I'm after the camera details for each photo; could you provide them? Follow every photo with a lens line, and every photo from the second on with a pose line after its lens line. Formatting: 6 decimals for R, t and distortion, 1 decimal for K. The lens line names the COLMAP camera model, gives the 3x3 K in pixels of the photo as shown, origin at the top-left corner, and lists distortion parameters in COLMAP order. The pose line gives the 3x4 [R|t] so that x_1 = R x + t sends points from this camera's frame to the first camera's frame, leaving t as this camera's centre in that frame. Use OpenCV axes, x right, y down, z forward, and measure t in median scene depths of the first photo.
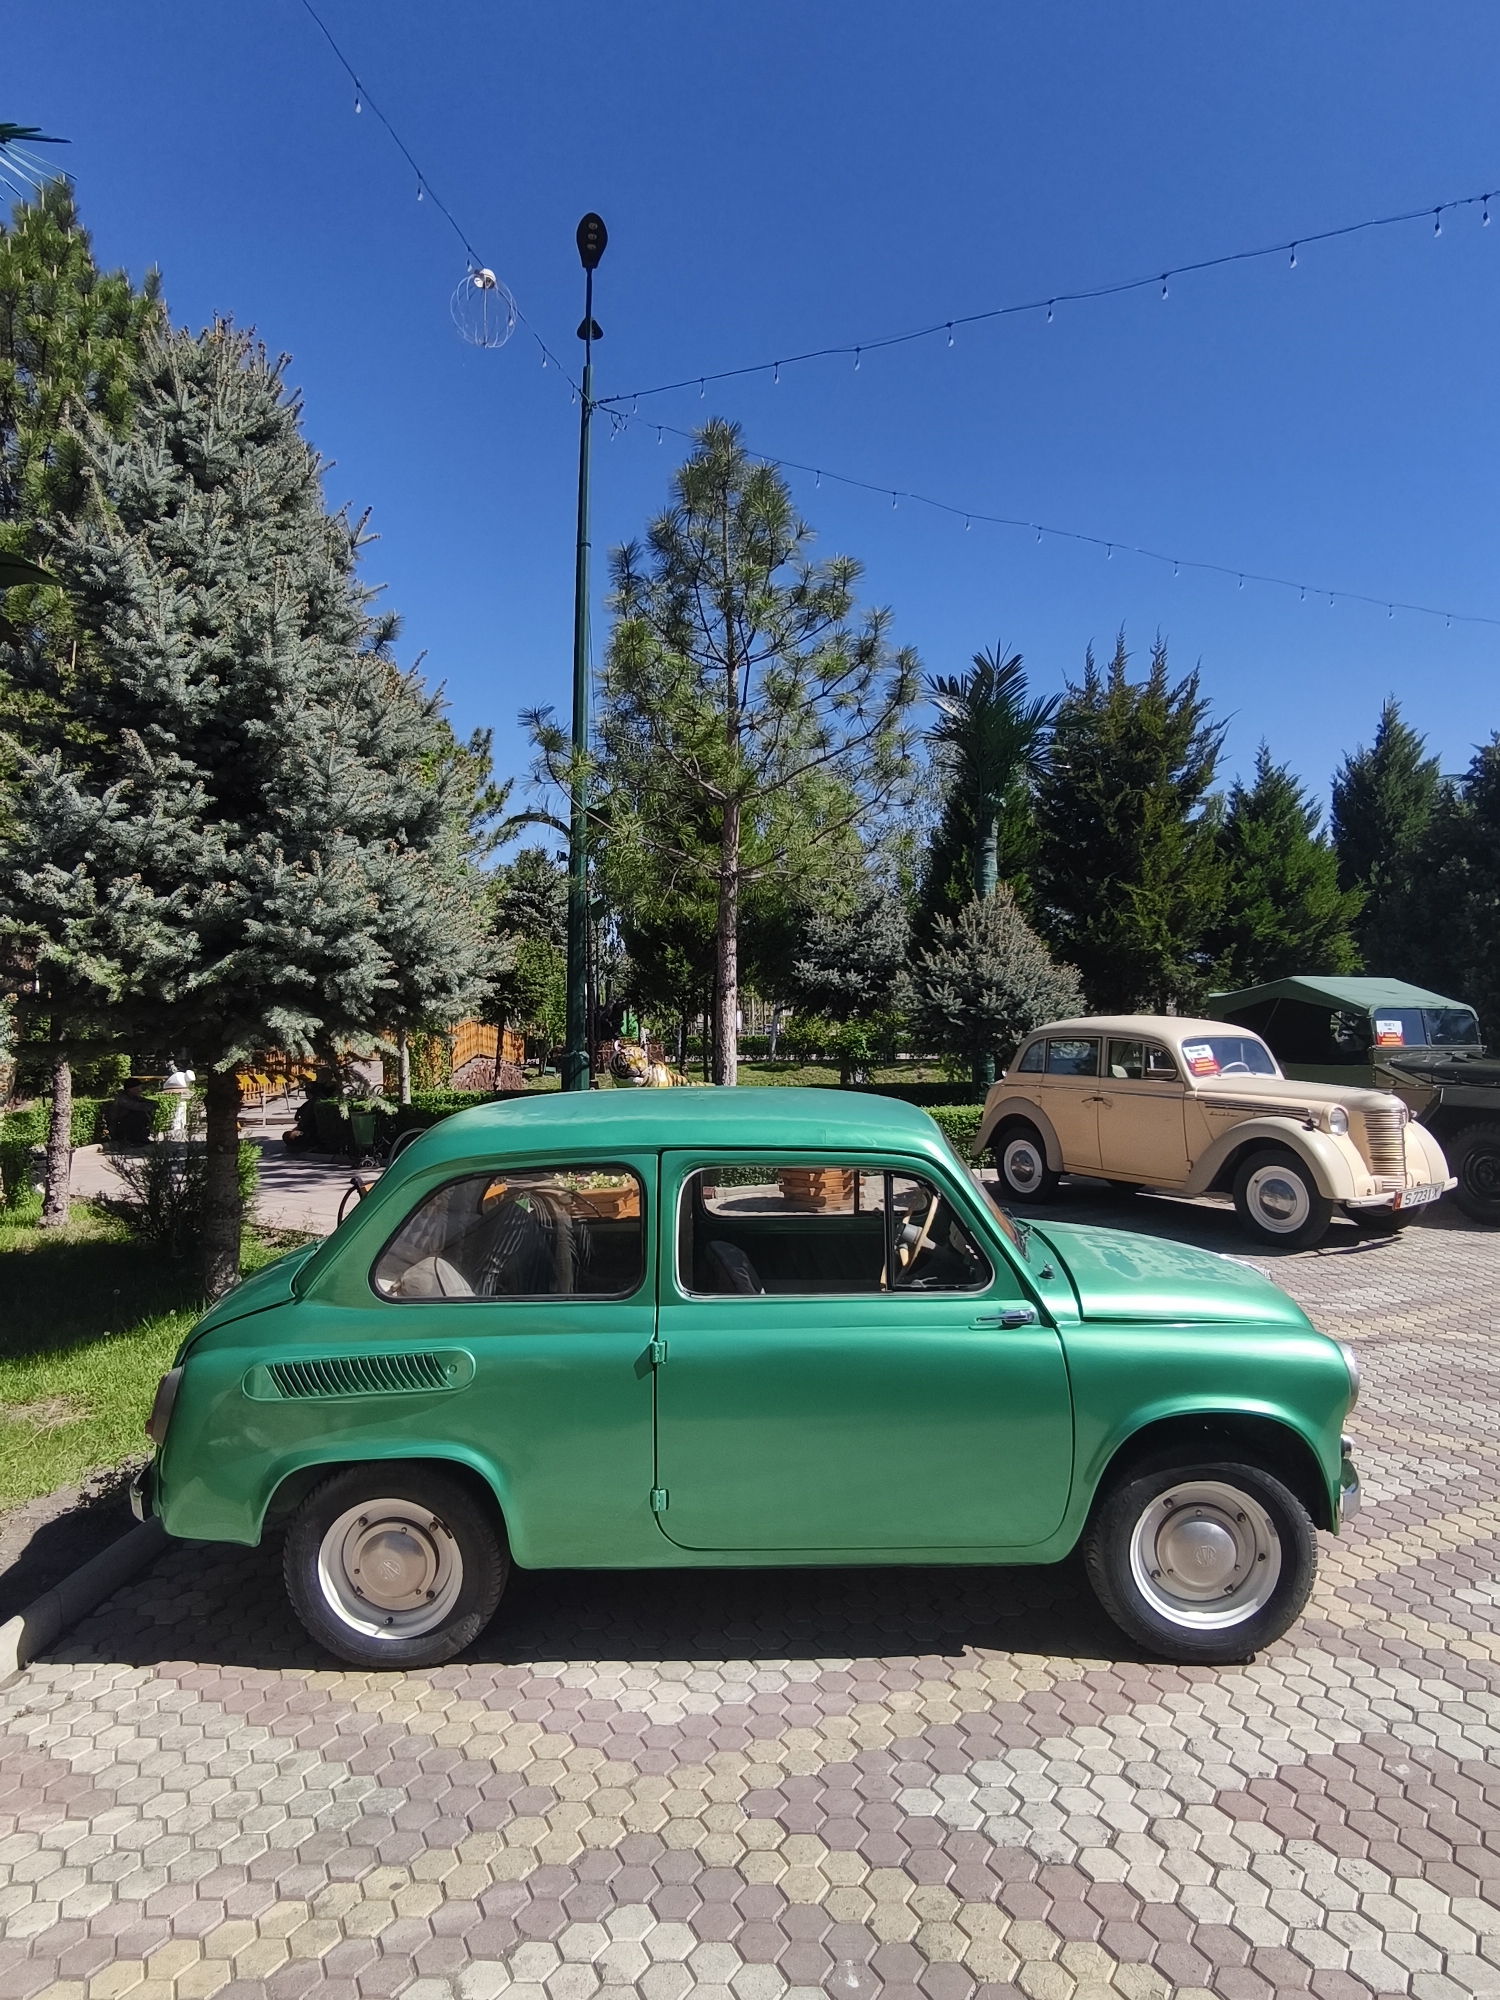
lens RADIAL K [[1179.0, 0, 741.0], [0, 1179.0, 1003.3], [0, 0, 1]] dist [0.000377, -0.030060]
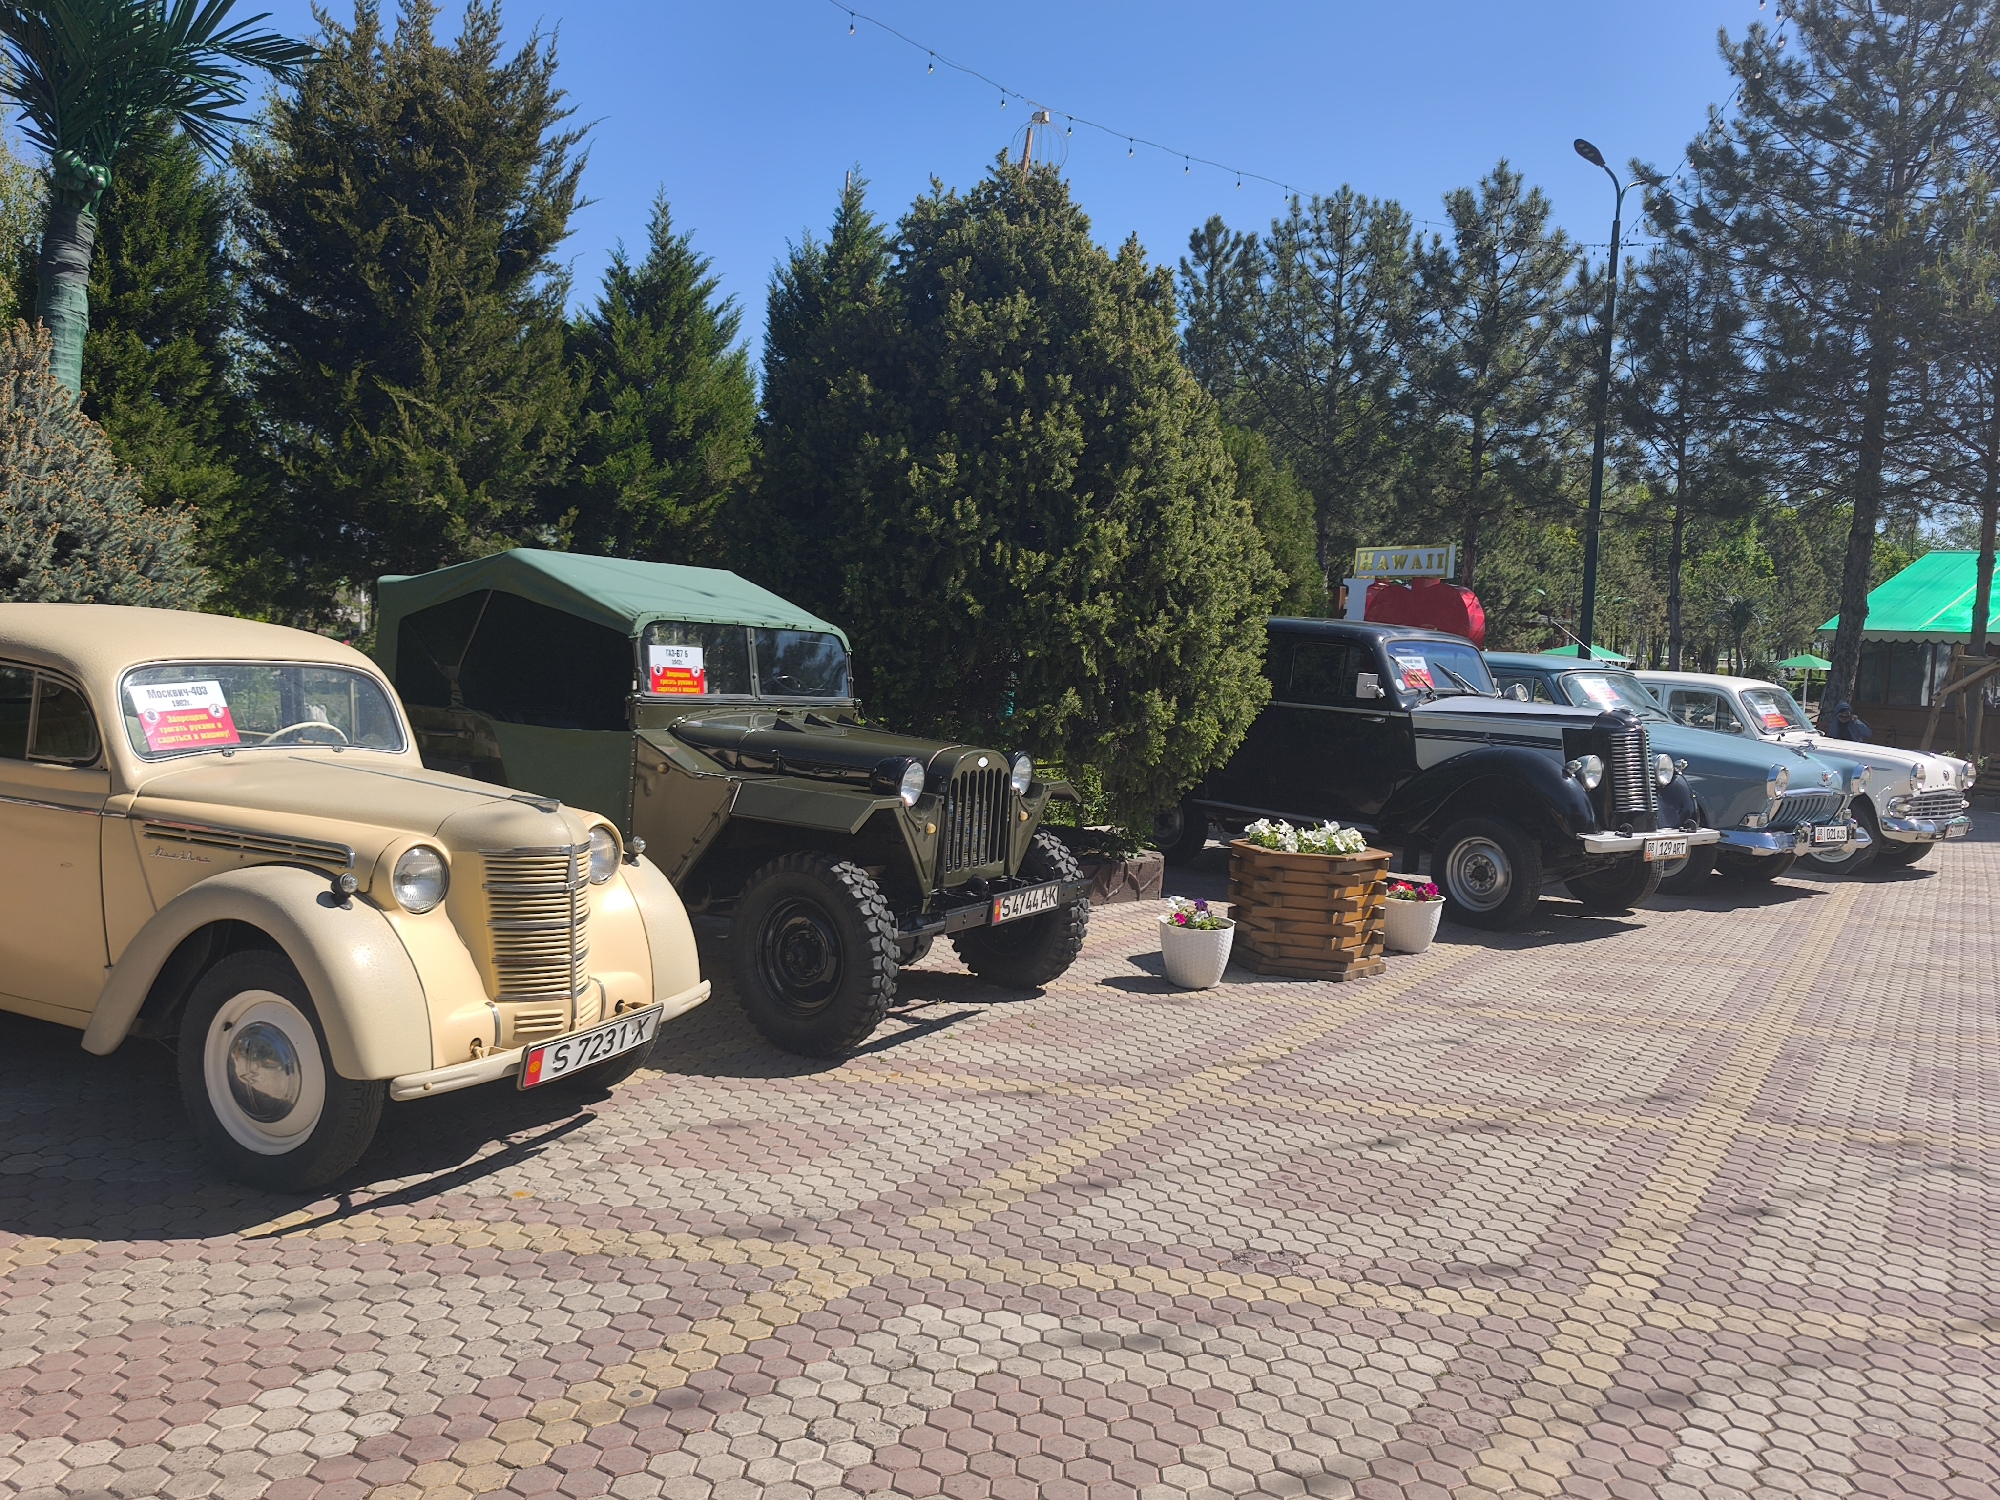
lens RADIAL K [[1533.3, 0, 1001.1], [0, 1533.3, 759.9], [0, 0, 1]] dist [0.008403, -0.007534]
pose [[0.848749, 0.008900, 0.528721, 0.185865], [-0.059447, 0.995126, 0.078679, 0.001863], [-0.525444, -0.098210, 0.845141, 0.206245]]
